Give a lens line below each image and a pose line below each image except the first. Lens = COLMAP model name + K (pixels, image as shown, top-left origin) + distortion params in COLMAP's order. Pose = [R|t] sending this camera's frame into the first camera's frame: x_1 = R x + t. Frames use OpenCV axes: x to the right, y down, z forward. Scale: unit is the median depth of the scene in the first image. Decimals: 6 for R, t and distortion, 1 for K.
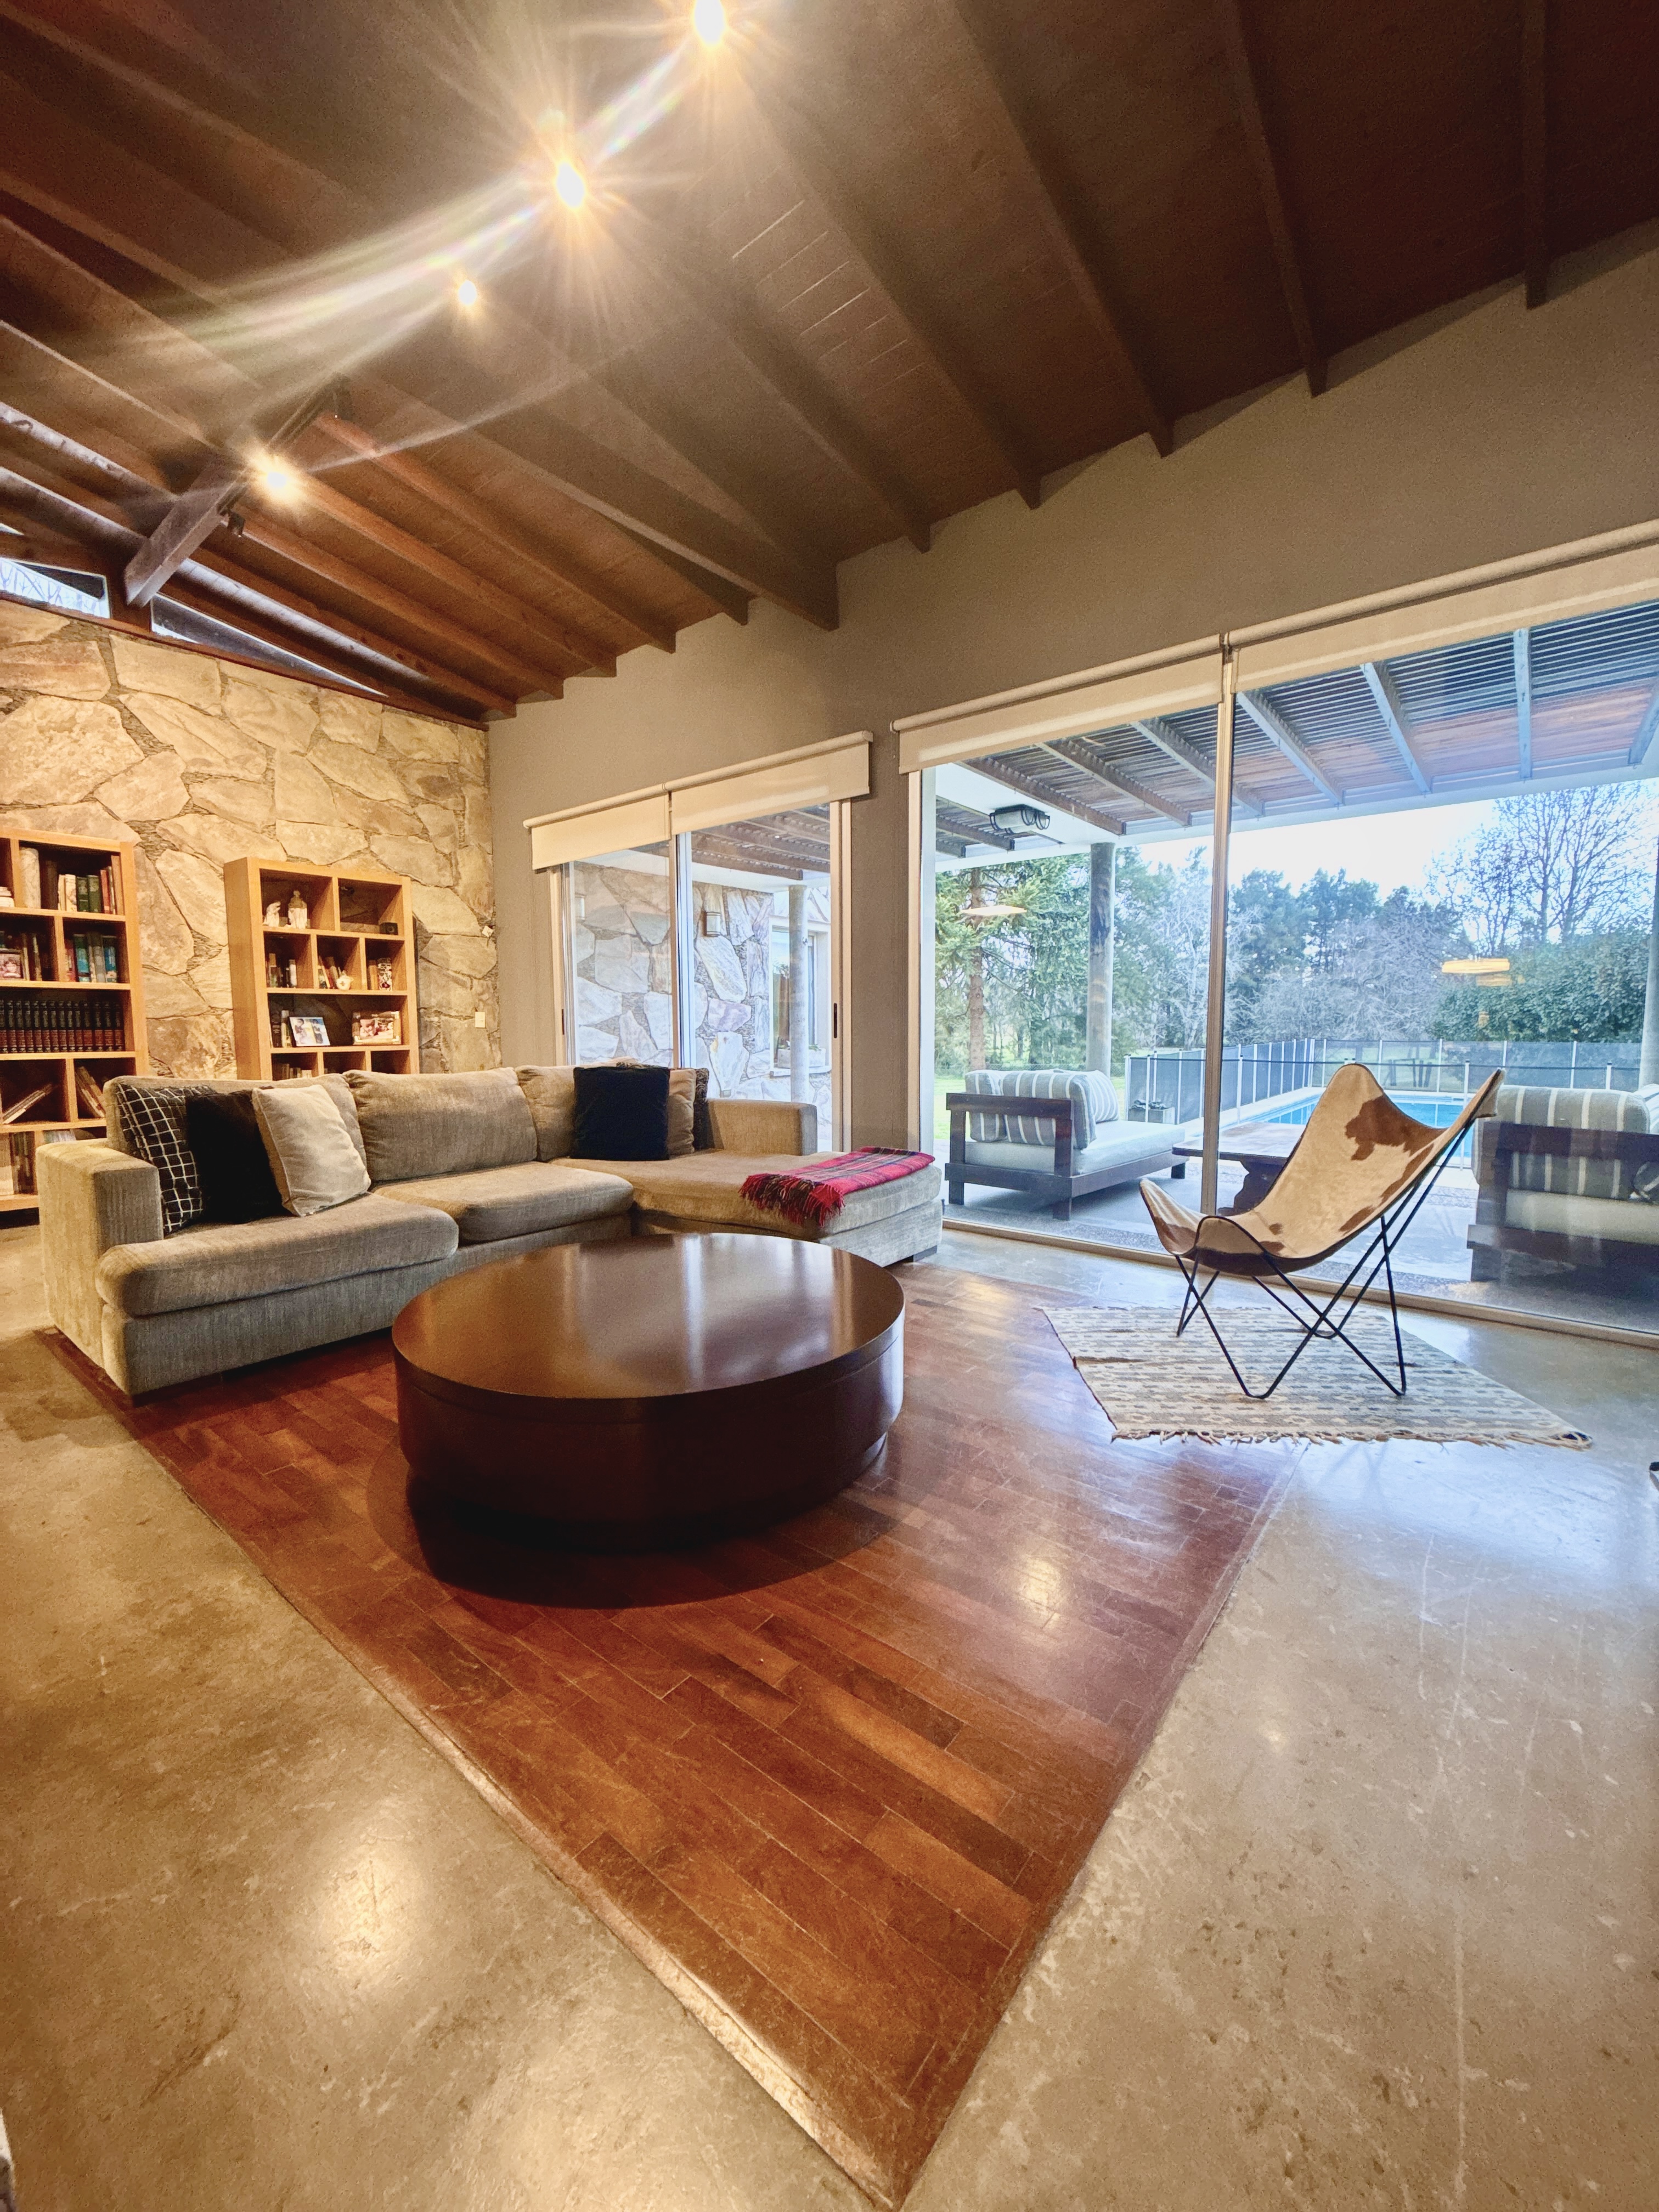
lens RADIAL K [[876.2, 0, 824.9], [0, 876.2, 1097.6], [0, 0, 1]] dist [0.000022, 0.000058]
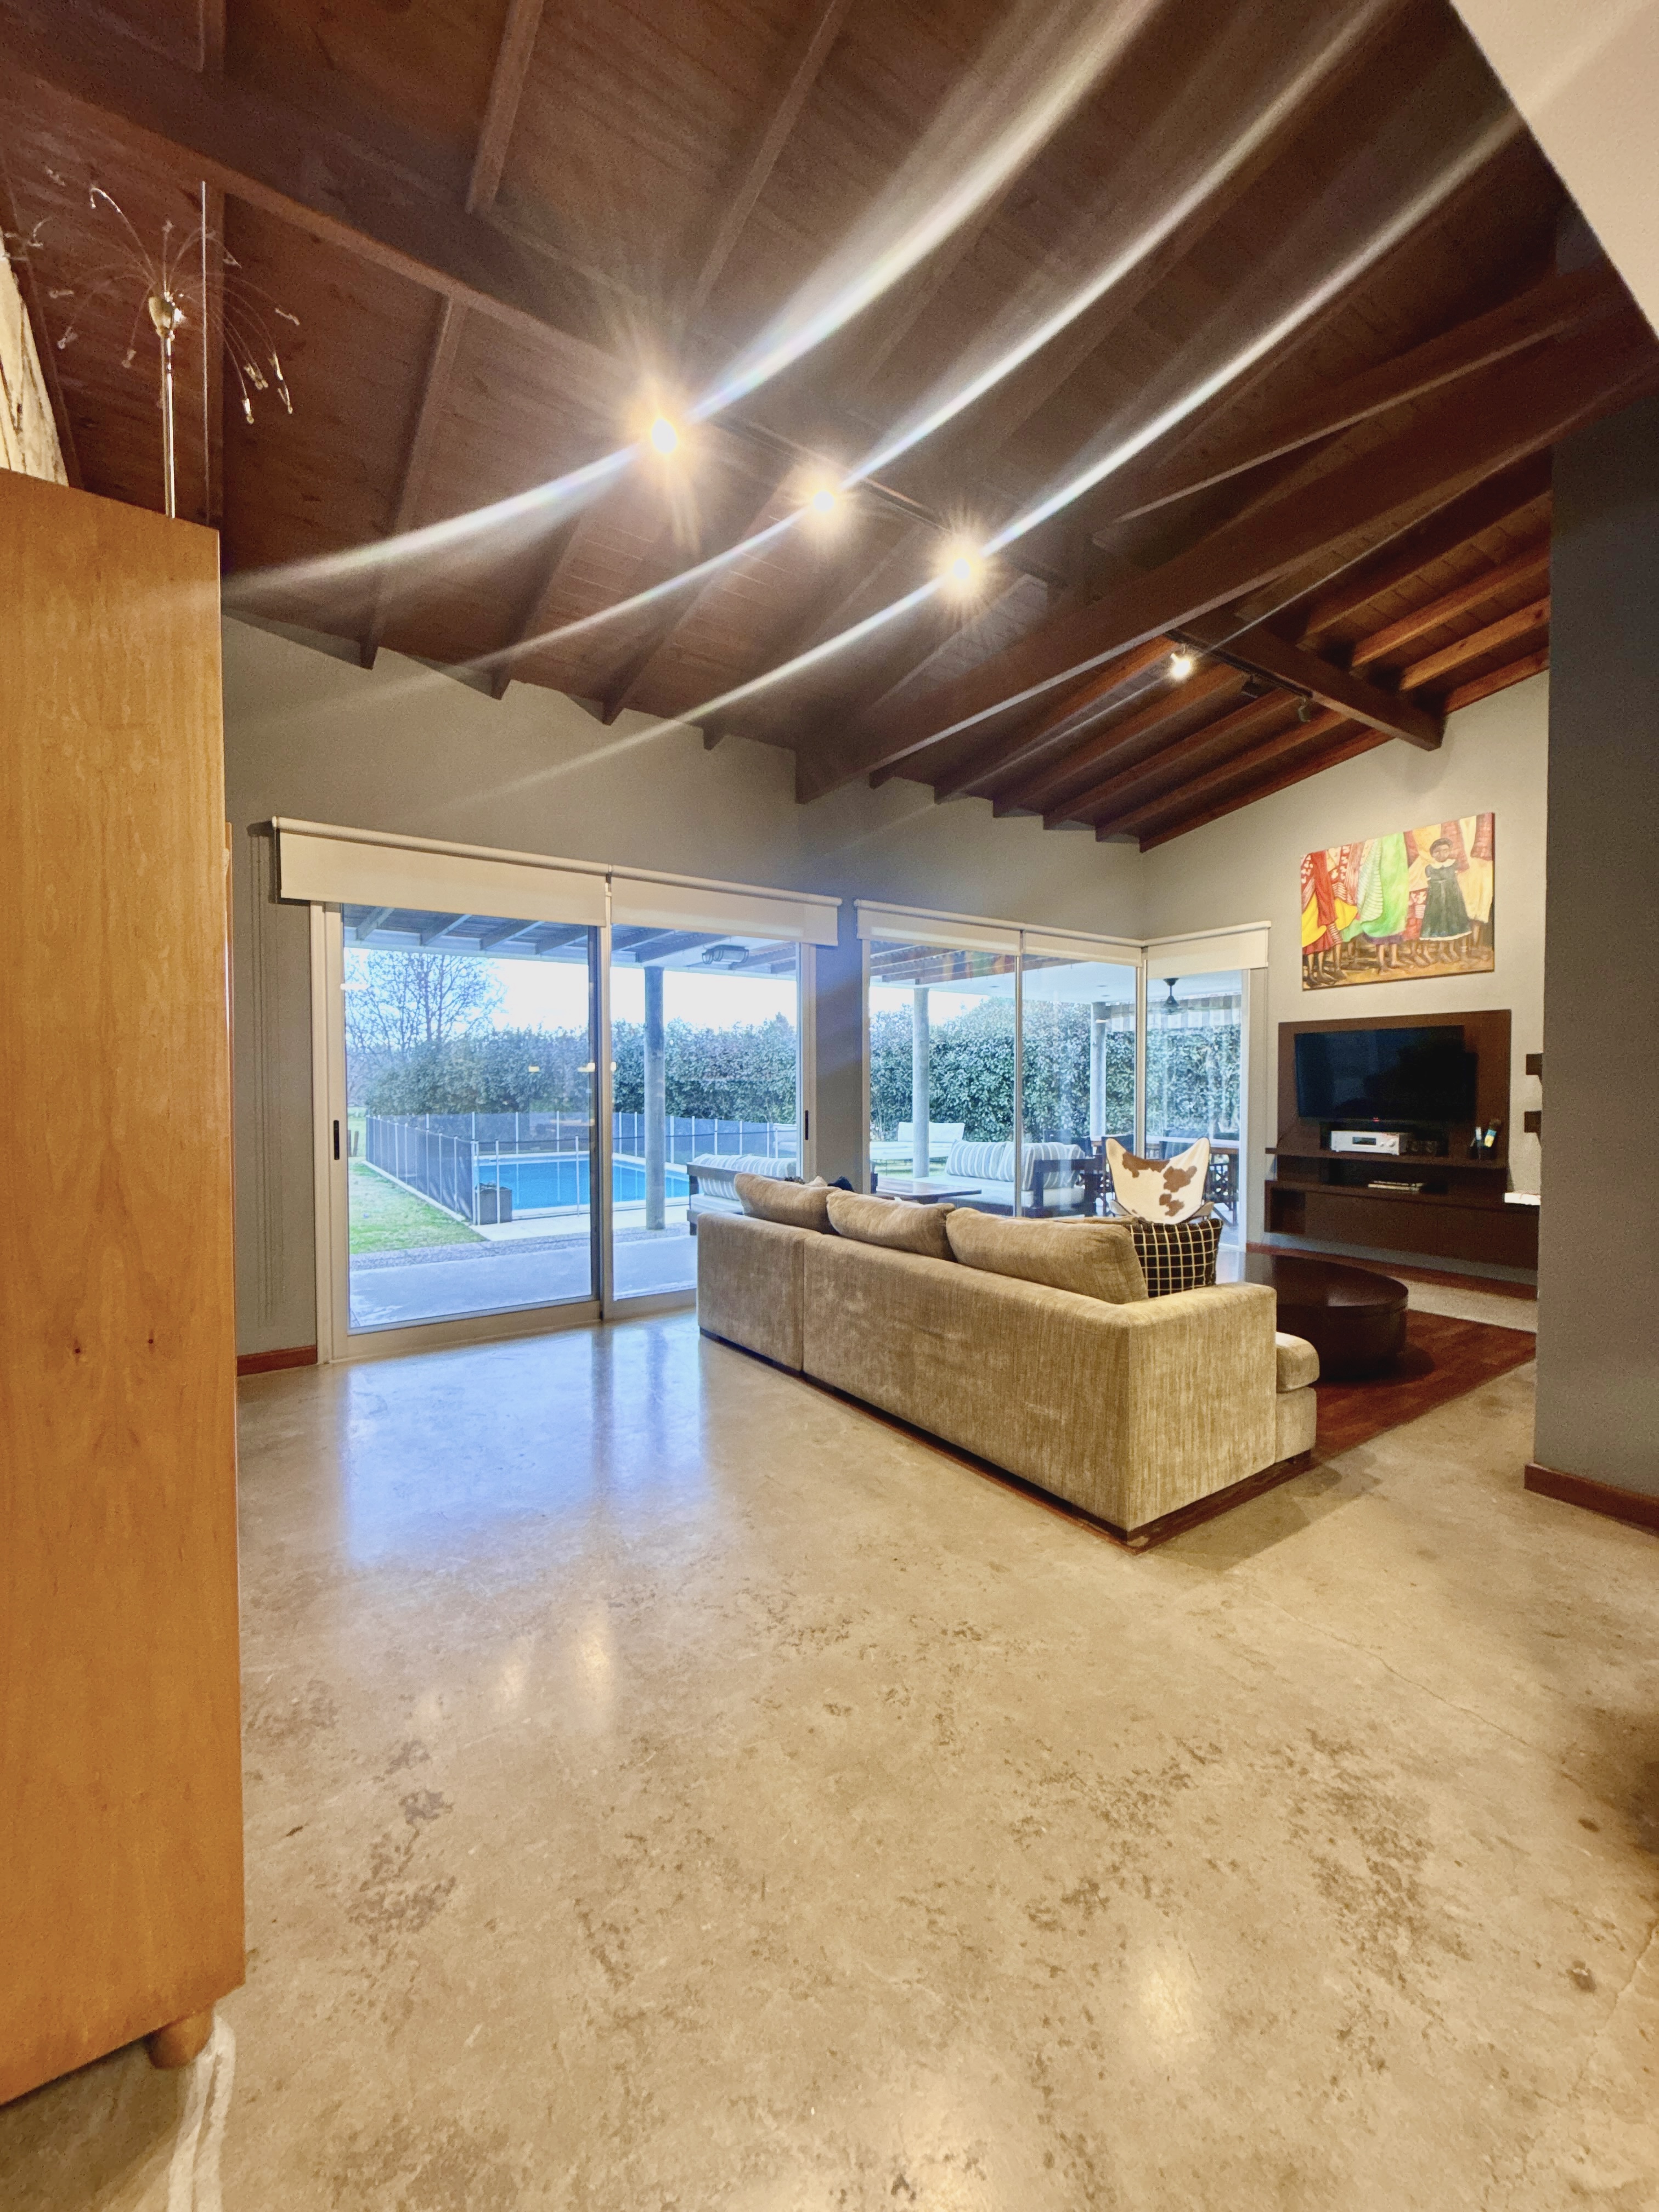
lens RADIAL K [[876.2, 0, 827.5], [0, 876.2, 1092.6], [0, 0, 1]] dist [0.000022, 0.000058]
pose [[0.283936, -0.006964, 0.958818, -0.926934], [0.083189, 0.996382, -0.017398, -0.090502], [-0.955228, 0.084703, 0.283488, 0.529058]]
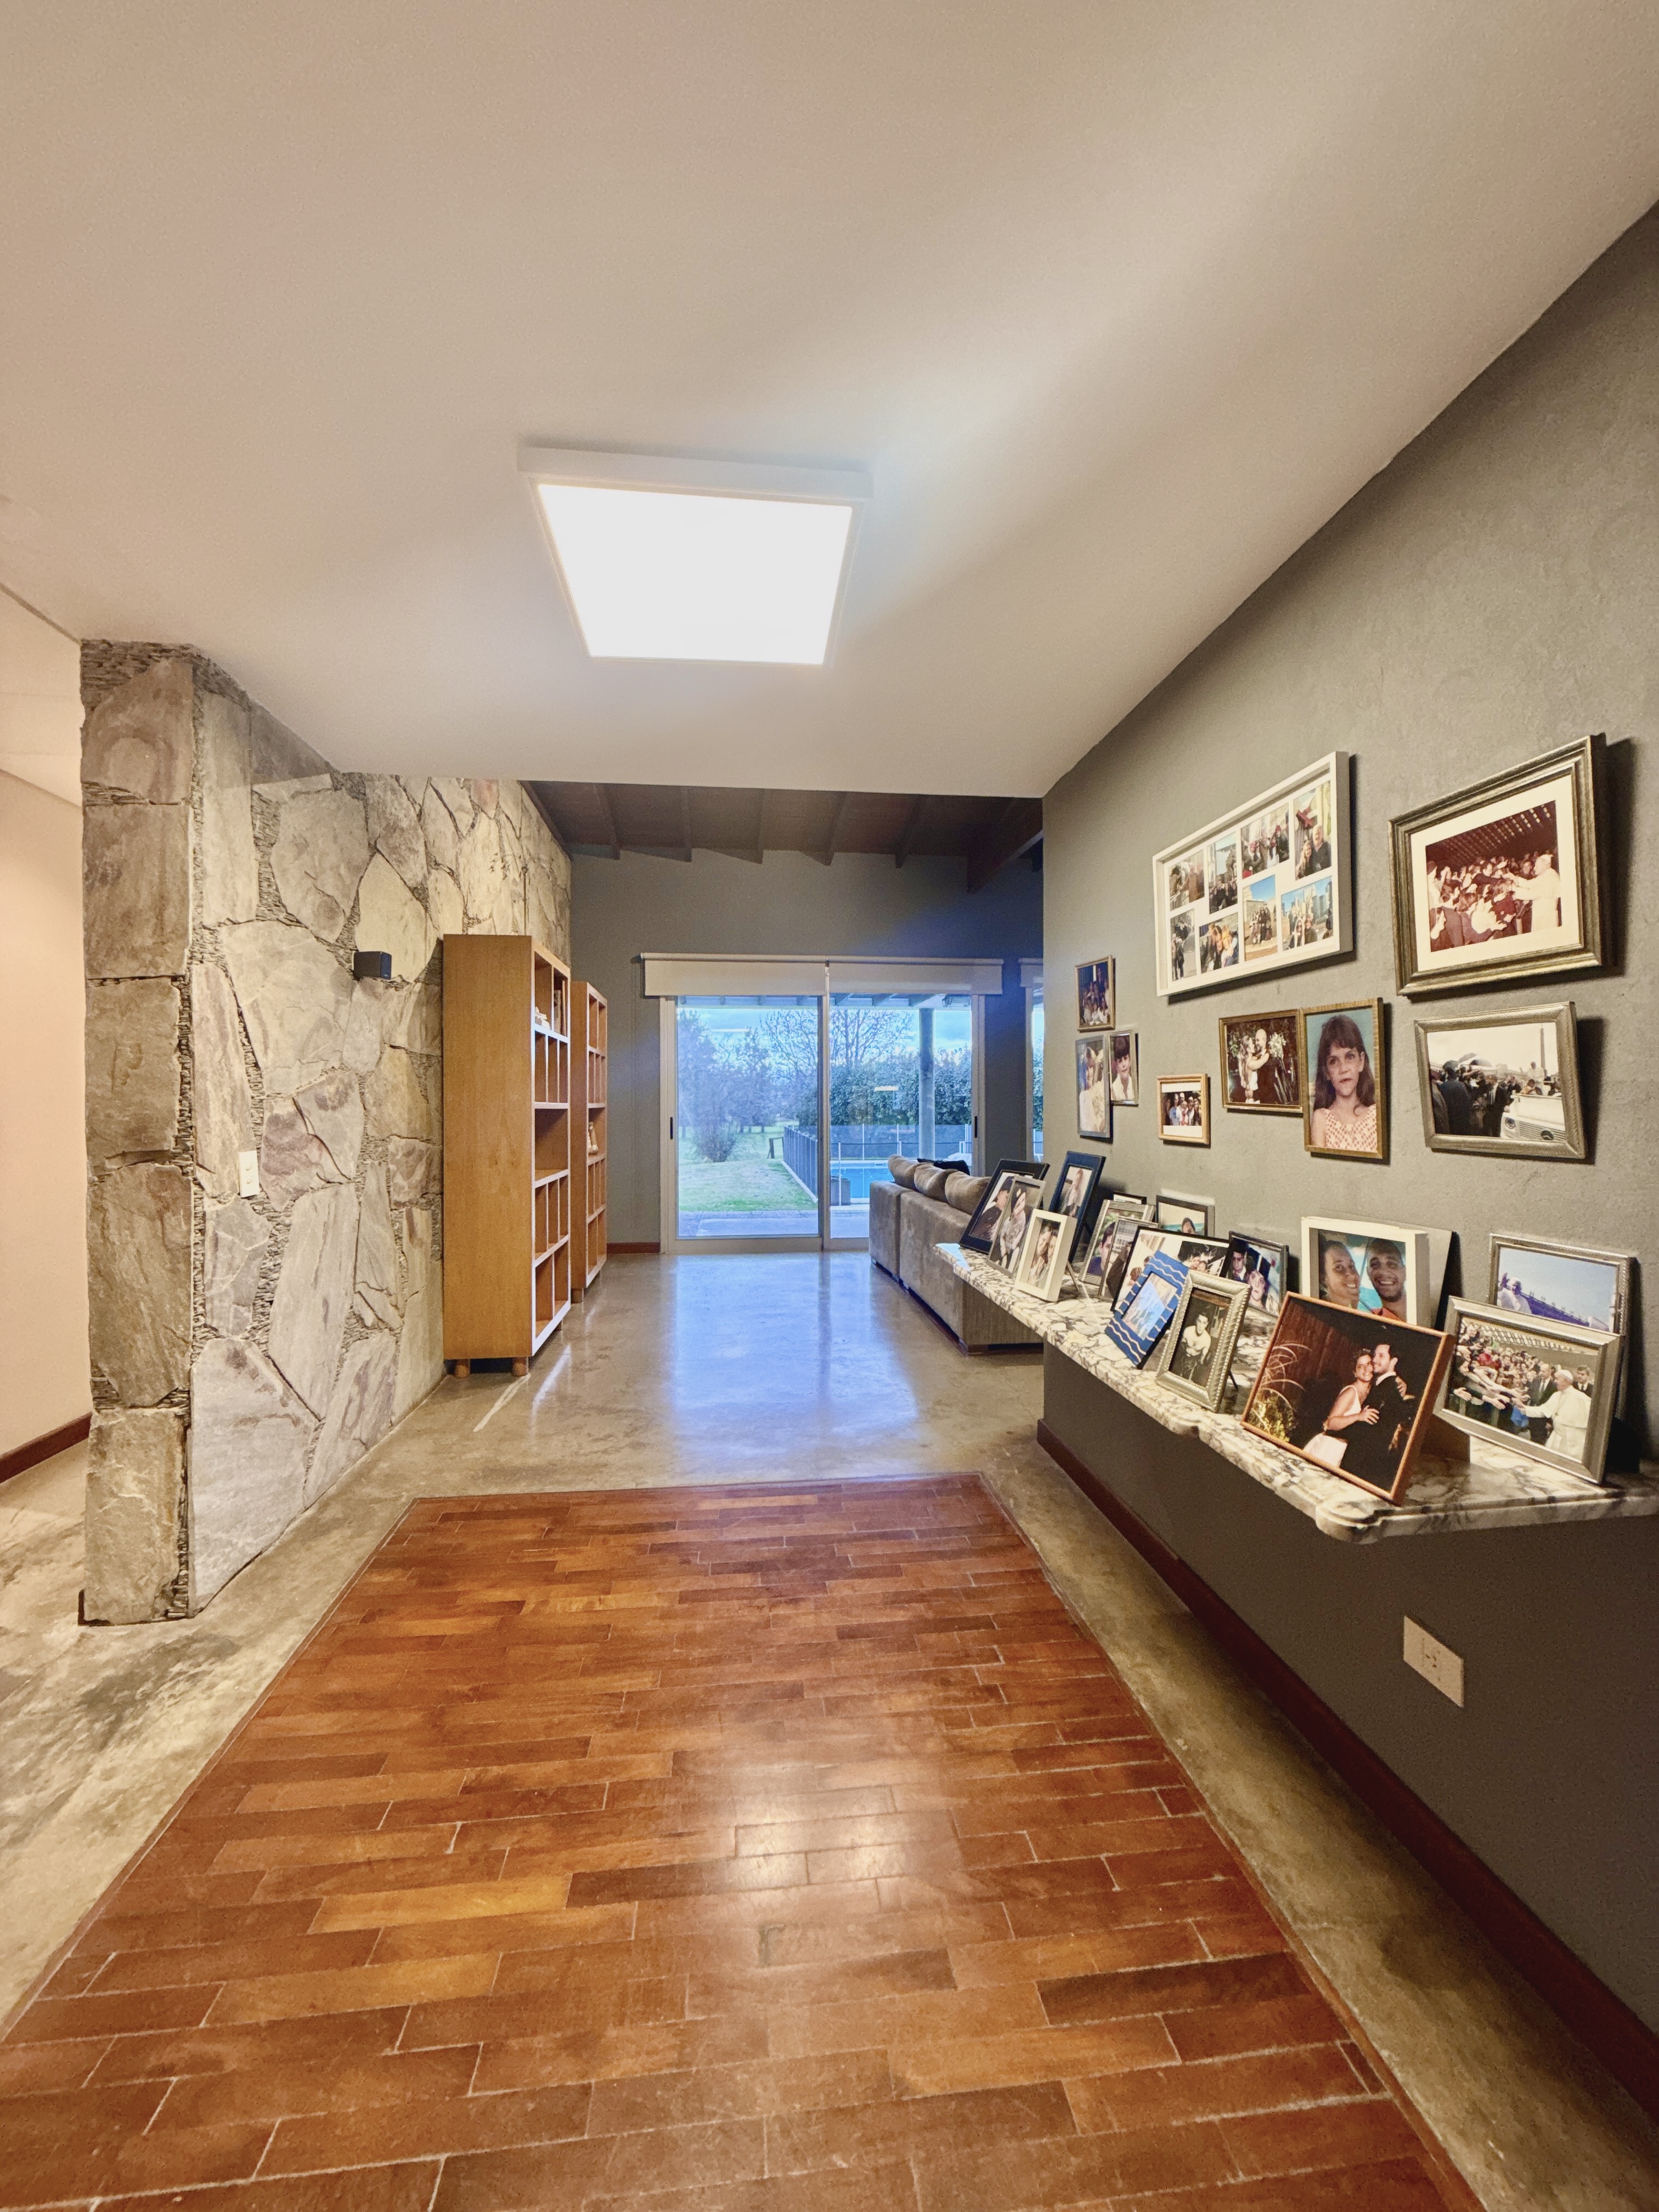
lens RADIAL K [[876.2, 0, 818.2], [0, 876.2, 1104.0], [0, 0, 1]] dist [0.000022, 0.000058]
pose [[0.706910, 0.001846, 0.707301, -1.109423], [0.058414, 0.996428, -0.060982, -0.042164], [-0.704887, 0.084425, 0.704277, 0.056816]]
